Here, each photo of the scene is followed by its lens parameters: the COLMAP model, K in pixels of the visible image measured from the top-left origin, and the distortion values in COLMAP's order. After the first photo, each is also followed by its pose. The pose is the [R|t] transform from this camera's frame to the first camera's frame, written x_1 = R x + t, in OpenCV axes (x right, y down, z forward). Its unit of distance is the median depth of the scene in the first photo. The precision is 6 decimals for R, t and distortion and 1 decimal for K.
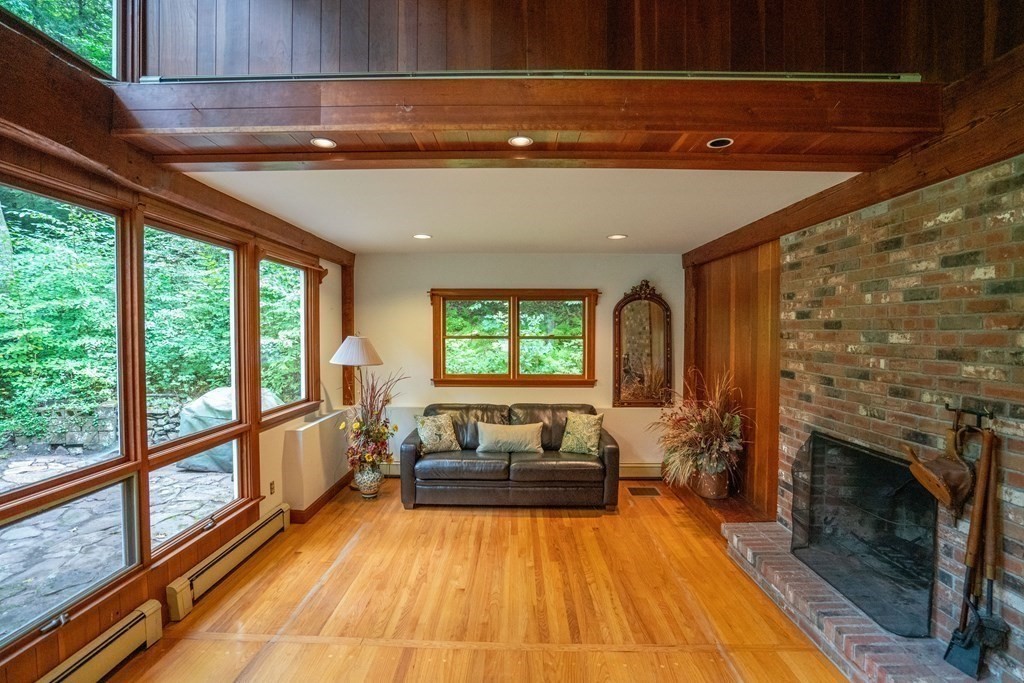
lens RADIAL K [[471.6, 0, 508.2], [0, 471.6, 339.9], [0, 0, 1]] dist [-0.060463, 0.021514]
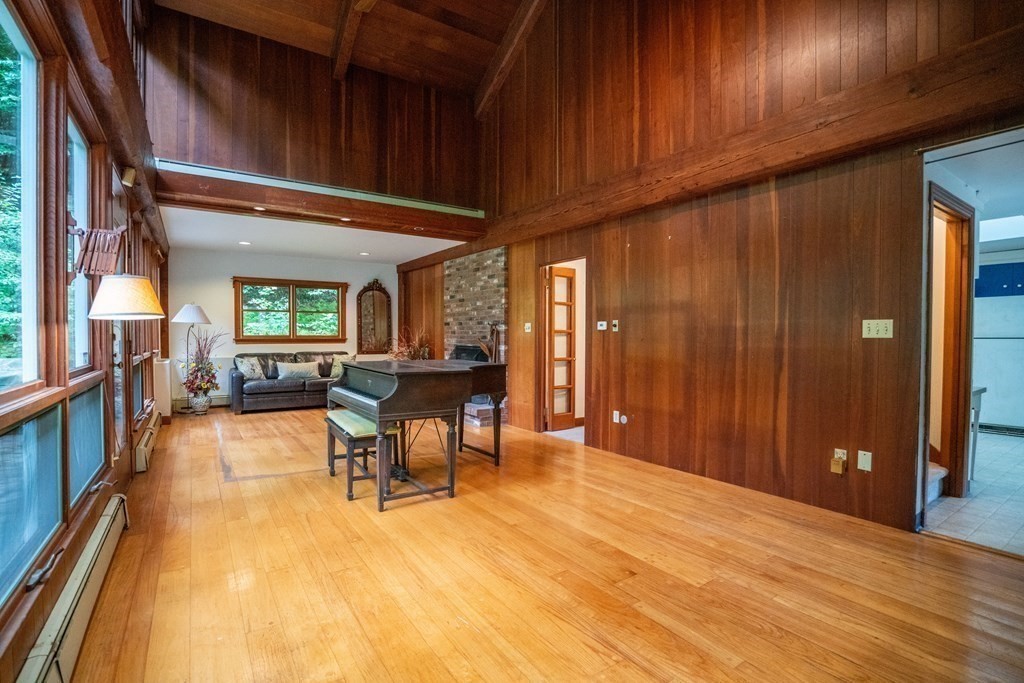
lens RADIAL K [[471.6, 0, 508.2], [0, 471.6, 339.9], [0, 0, 1]] dist [-0.060463, 0.021514]
pose [[0.814114, -0.012287, 0.580574, -0.534349], [0.014622, 0.999893, 0.000658, 0.174637], [-0.580520, 0.007953, 0.814207, -1.147959]]
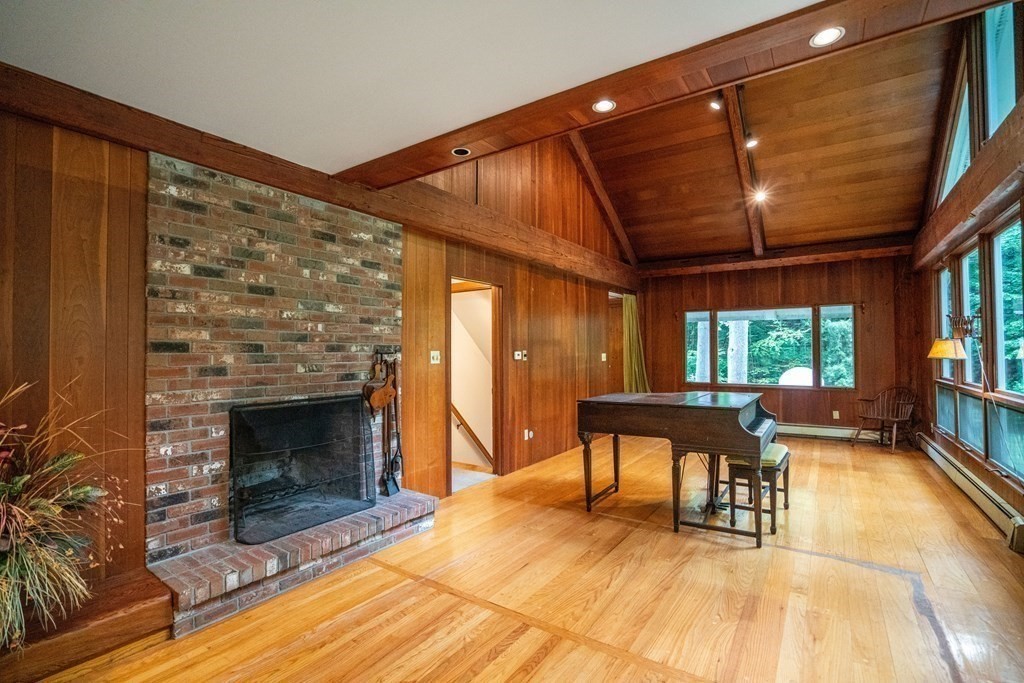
lens RADIAL K [[471.6, 0, 508.2], [0, 471.6, 339.9], [0, 0, 1]] dist [-0.060463, 0.021514]
pose [[-0.831108, 0.009531, 0.556029, -0.279175], [0.008290, 0.999954, -0.004749, 0.080674], [-0.556049, 0.000663, -0.831149, 1.486668]]
